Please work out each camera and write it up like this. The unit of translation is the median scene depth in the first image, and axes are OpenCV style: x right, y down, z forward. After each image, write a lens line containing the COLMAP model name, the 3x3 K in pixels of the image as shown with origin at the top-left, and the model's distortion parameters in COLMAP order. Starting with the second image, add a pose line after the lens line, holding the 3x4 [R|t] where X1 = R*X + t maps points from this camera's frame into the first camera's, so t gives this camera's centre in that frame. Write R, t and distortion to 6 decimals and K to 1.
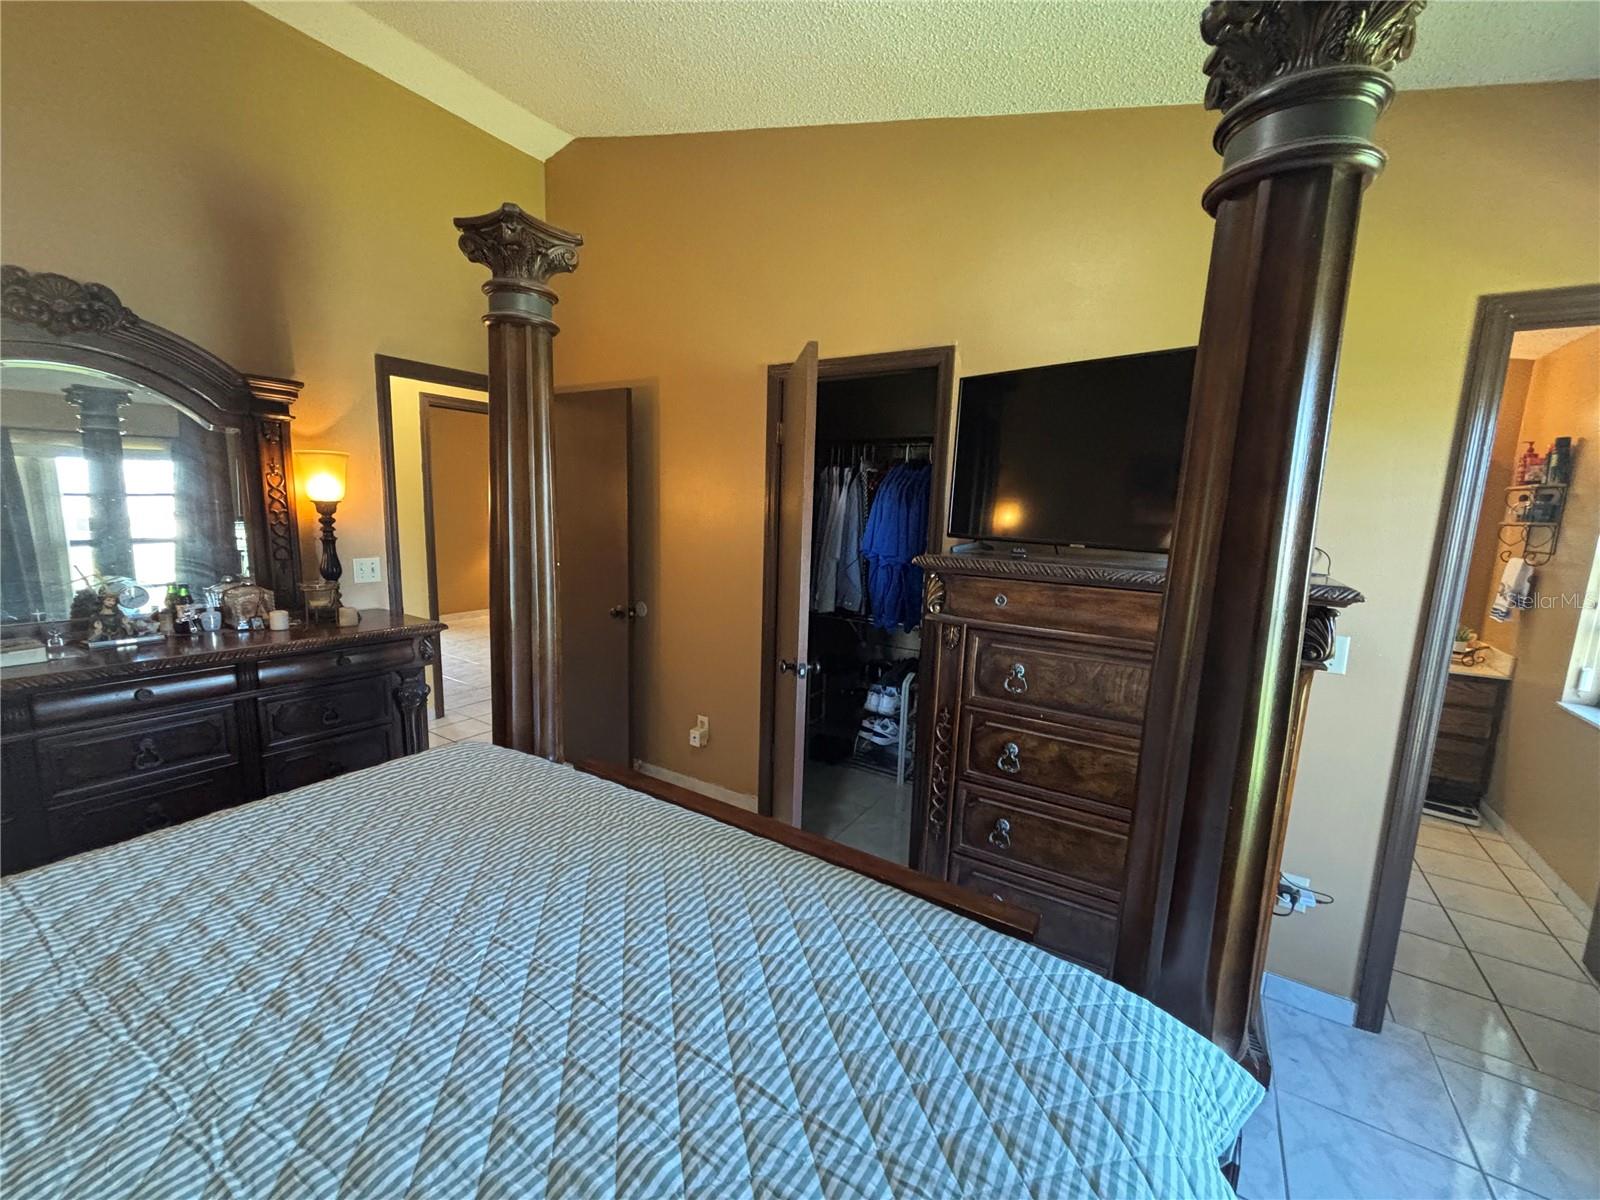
lens RADIAL K [[640.4, 0, 802.3], [0, 640.4, 603.4], [0, 0, 1]] dist [-0.000551, -0.000501]
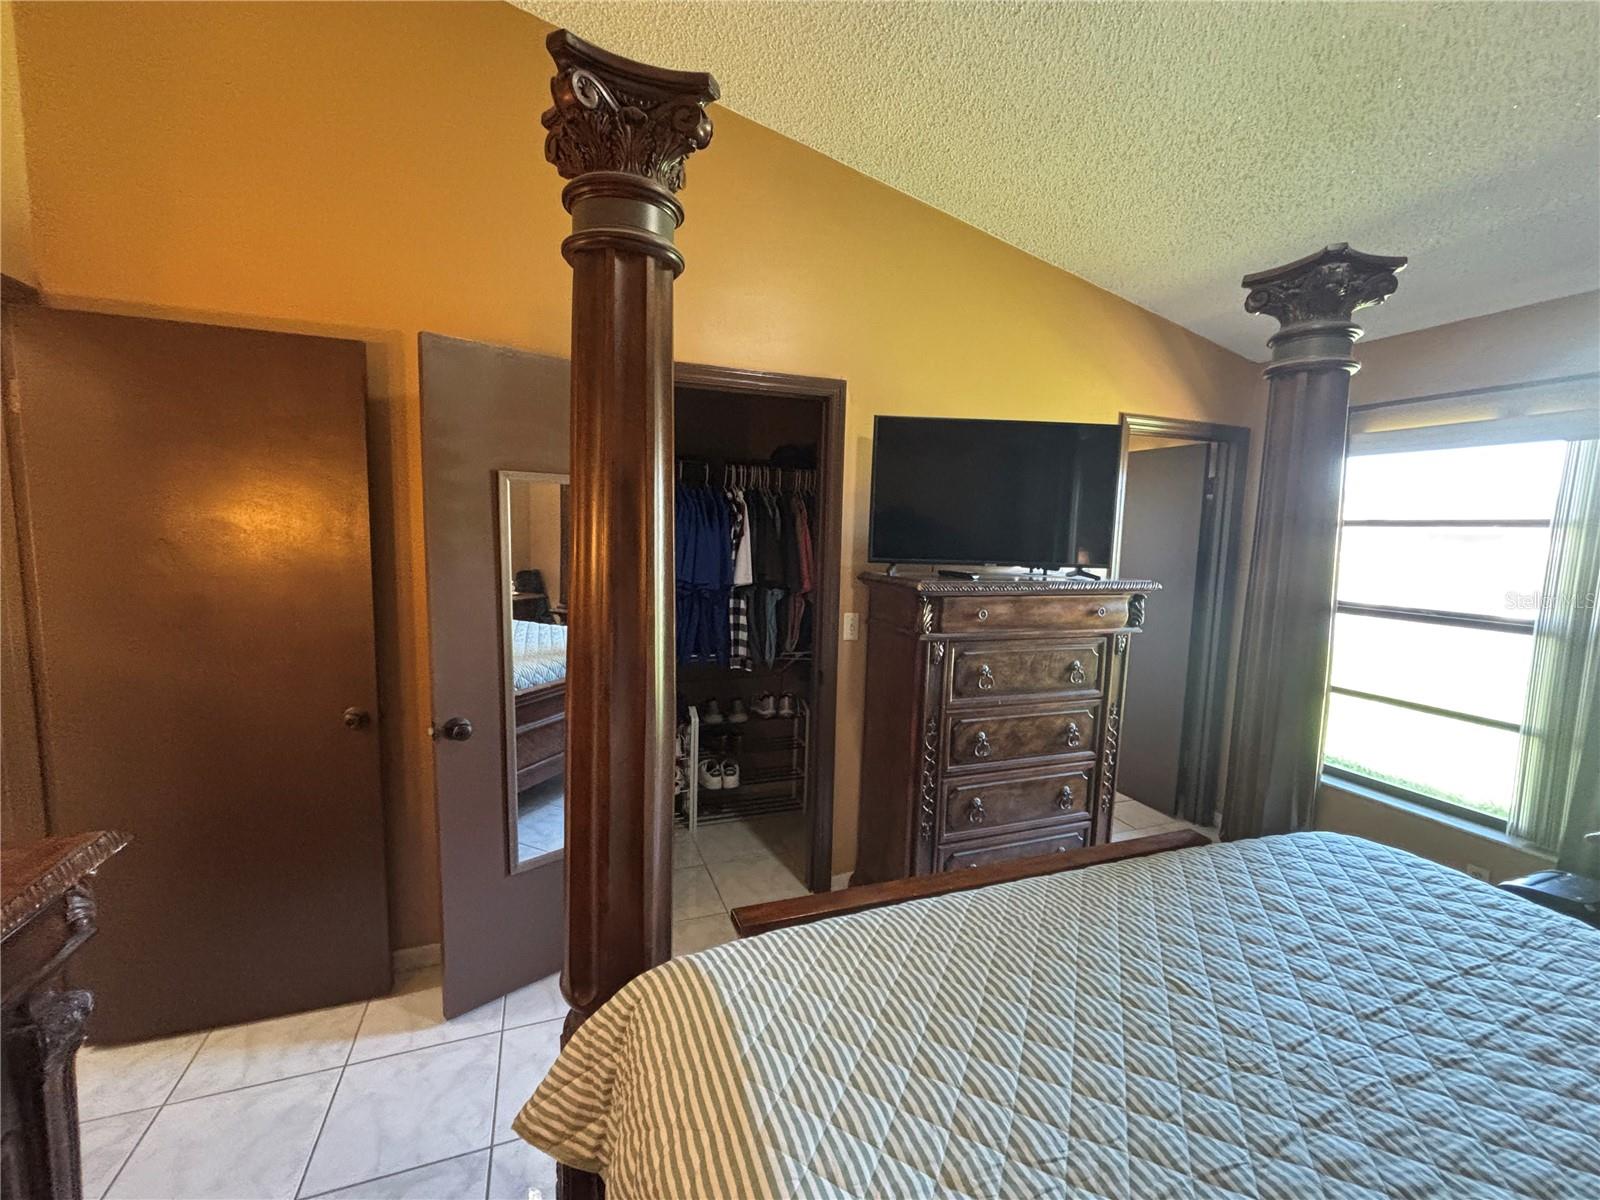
lens RADIAL K [[670.8, 0, 799.6], [0, 670.8, 595.0], [0, 0, 1]] dist [0.001291, 0.000136]
pose [[0.609575, -0.102177, 0.786116, -0.818080], [0.116091, 0.992473, 0.038979, -0.120898], [-0.784182, 0.067501, 0.616849, 0.465030]]
